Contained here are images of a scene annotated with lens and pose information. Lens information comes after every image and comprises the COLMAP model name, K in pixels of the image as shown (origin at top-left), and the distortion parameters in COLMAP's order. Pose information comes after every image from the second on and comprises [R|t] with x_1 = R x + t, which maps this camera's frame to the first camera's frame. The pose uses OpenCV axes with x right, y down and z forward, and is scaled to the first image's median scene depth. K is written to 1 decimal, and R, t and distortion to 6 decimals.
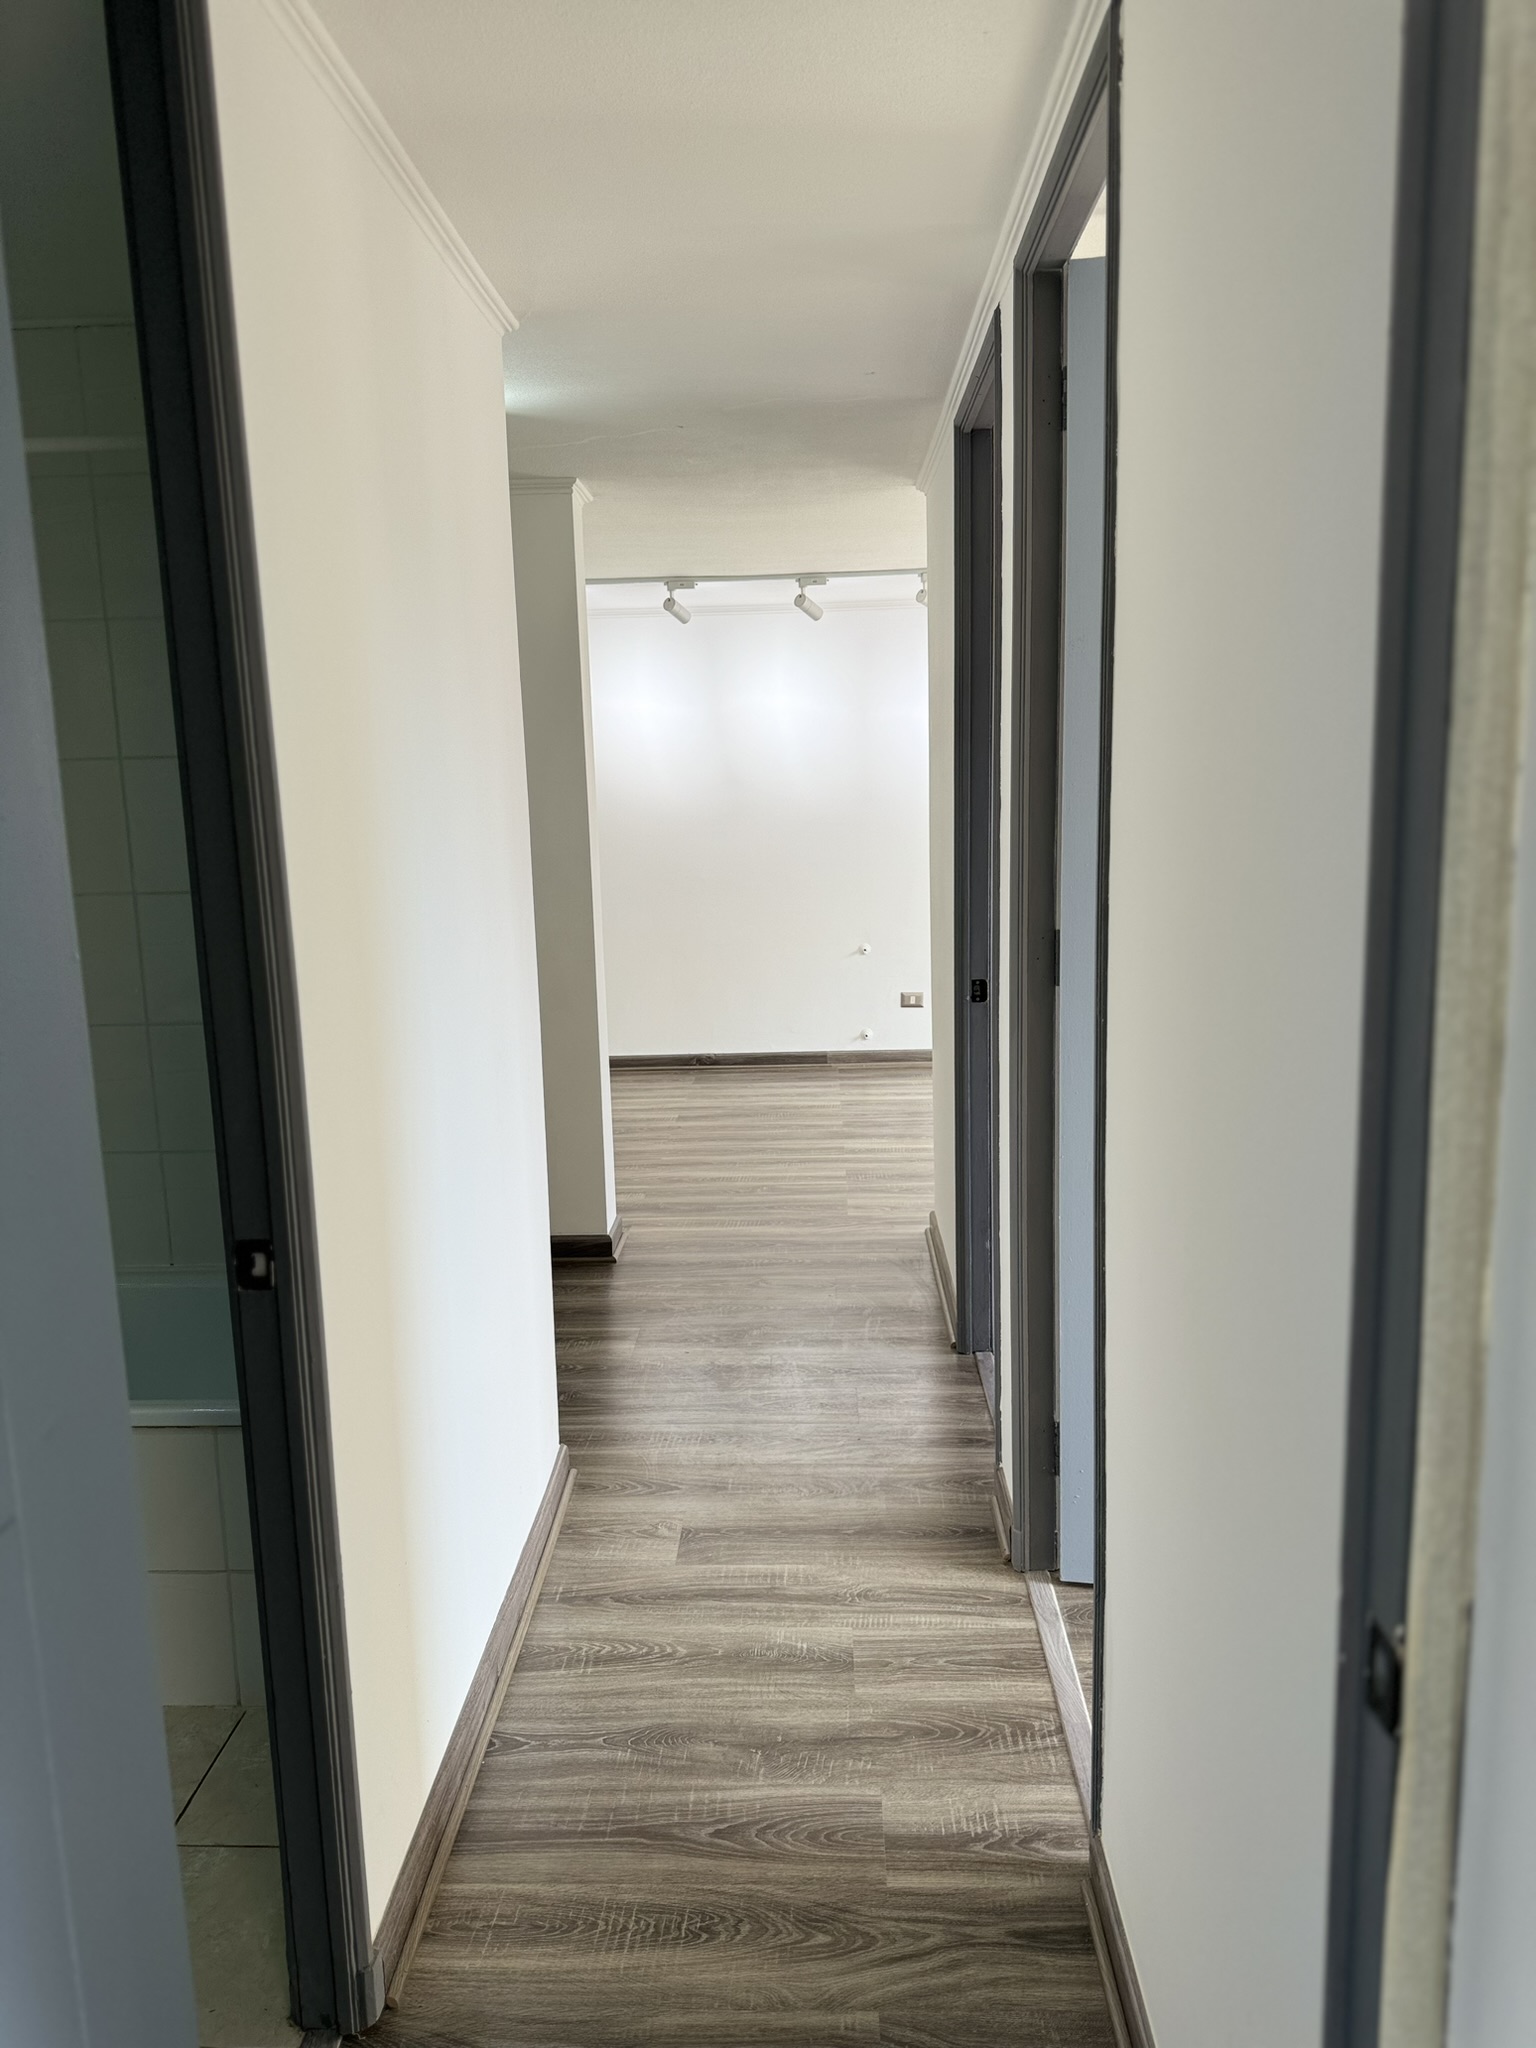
lens RADIAL K [[1450.1, 0, 779.8], [0, 1450.1, 1030.4], [0, 0, 1]] dist [0.051241, -0.059226]
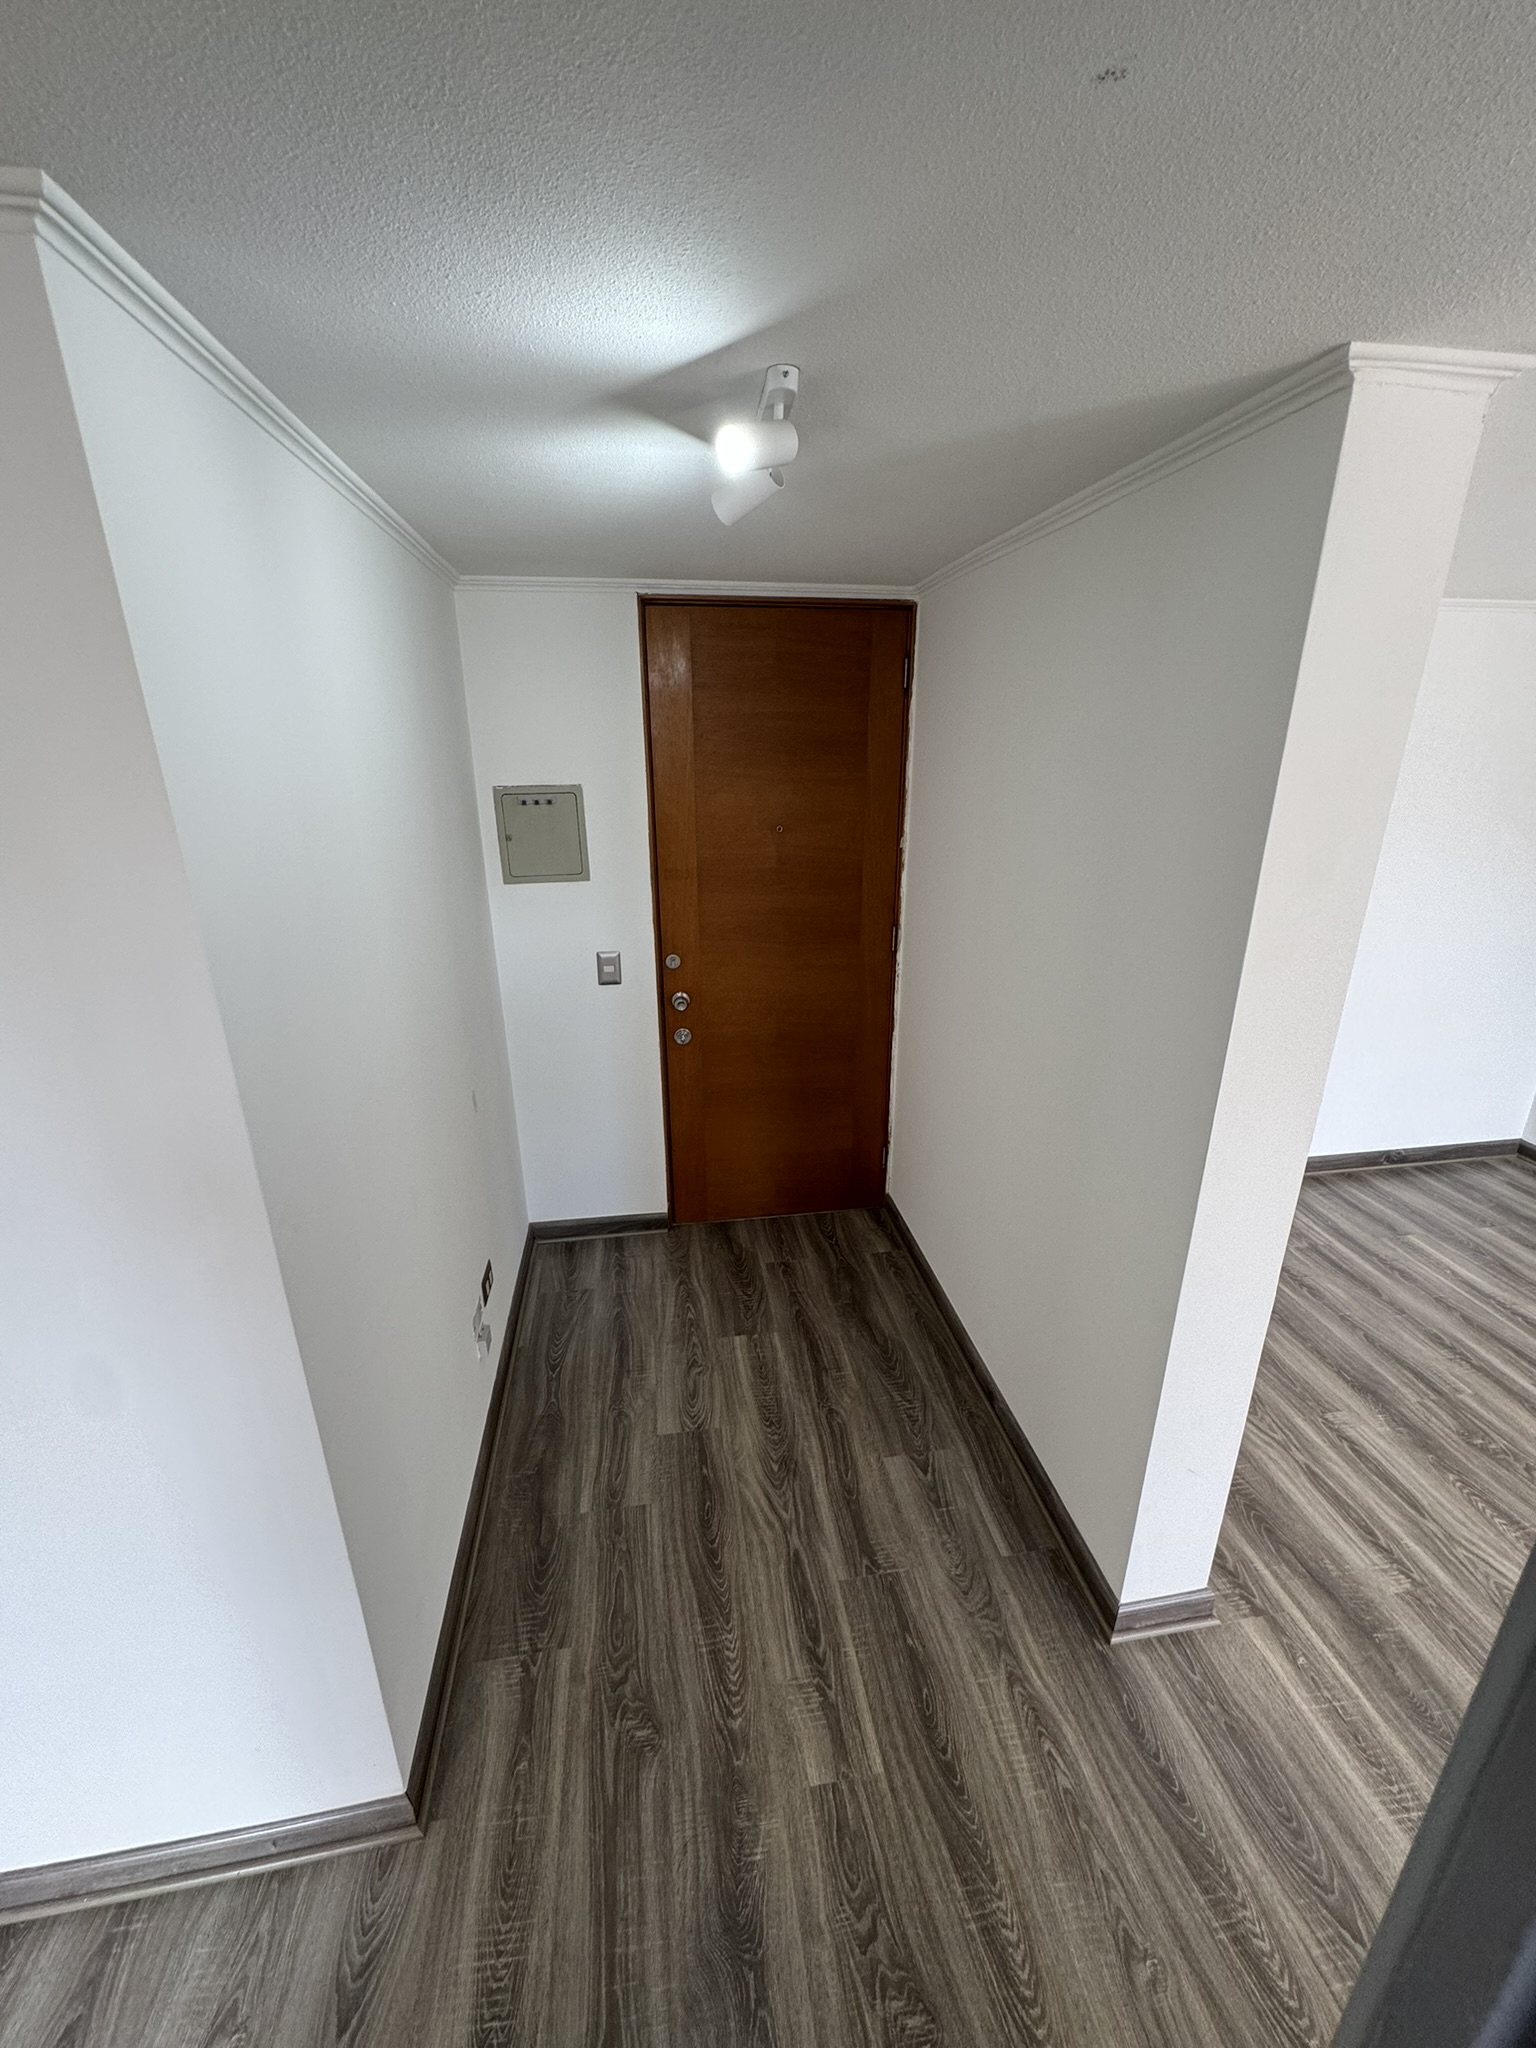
lens RADIAL K [[816.0, 0, 772.2], [0, 816.0, 1012.6], [0, 0, 1]] dist [-0.003441, 0.000793]
pose [[0.180228, 0.335813, -0.924525, 0.093414], [-0.162738, 0.937144, 0.308672, -0.173868], [0.970069, 0.094824, 0.223549, 0.586713]]
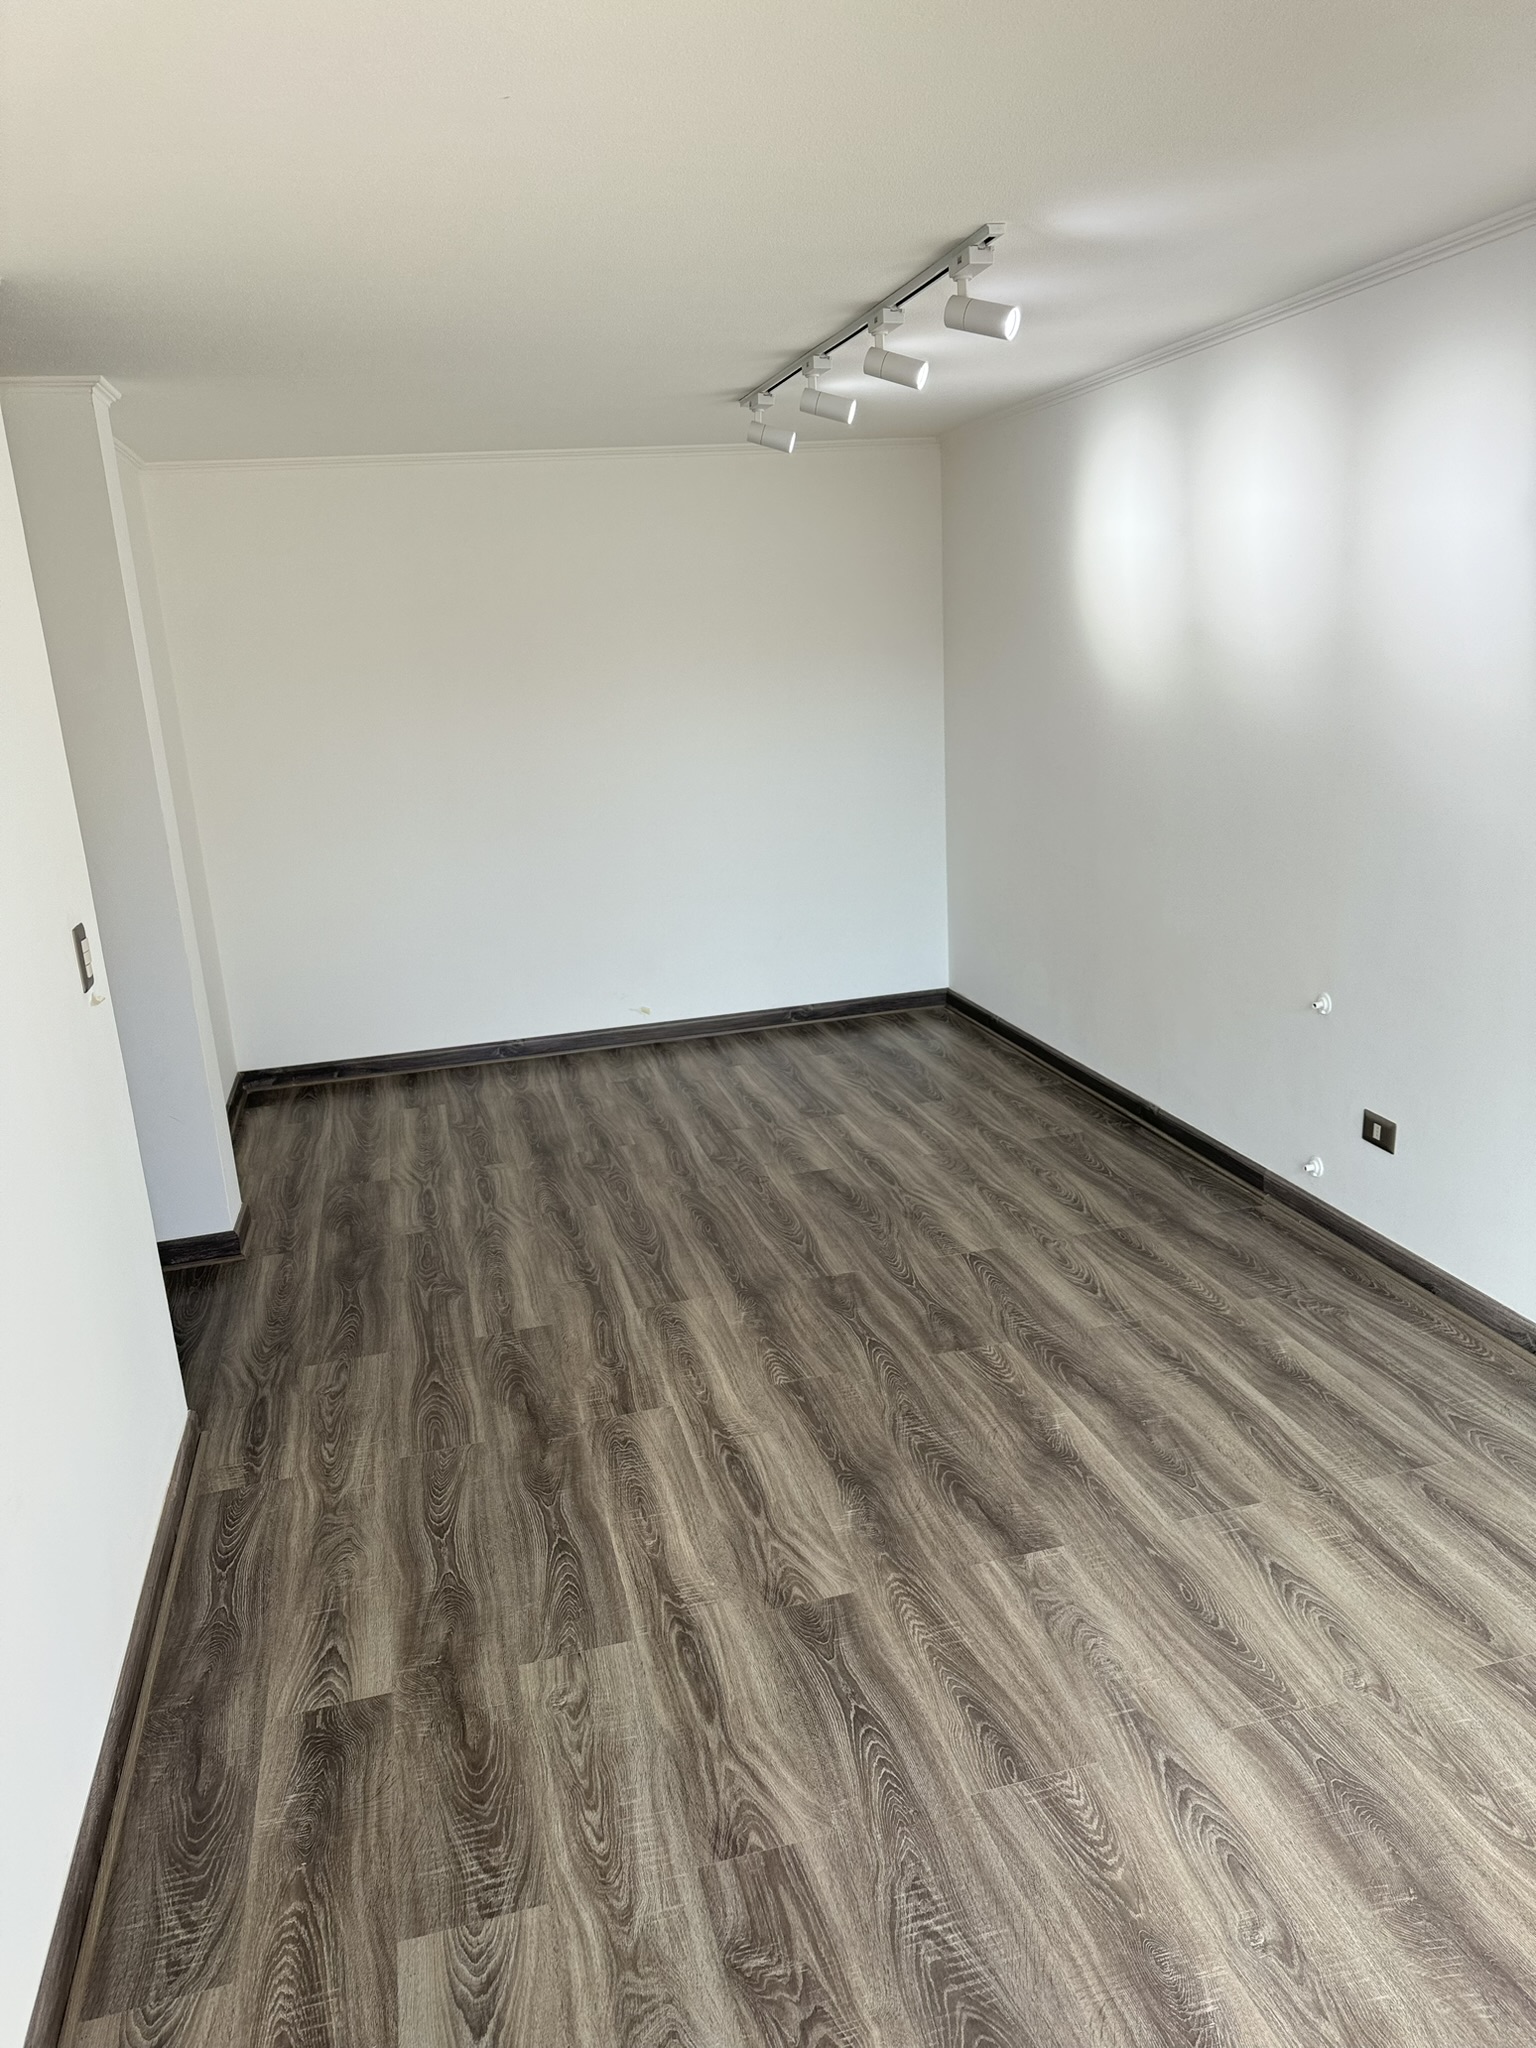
lens RADIAL K [[1439.7, 0, 766.4], [0, 1439.7, 1059.6], [0, 0, 1]] dist [0.109371, -0.010465]
pose [[0.274979, 0.282956, -0.918870, 0.620931], [-0.111155, 0.958660, 0.261946, -0.193642], [0.955003, 0.030107, 0.295064, 0.880652]]
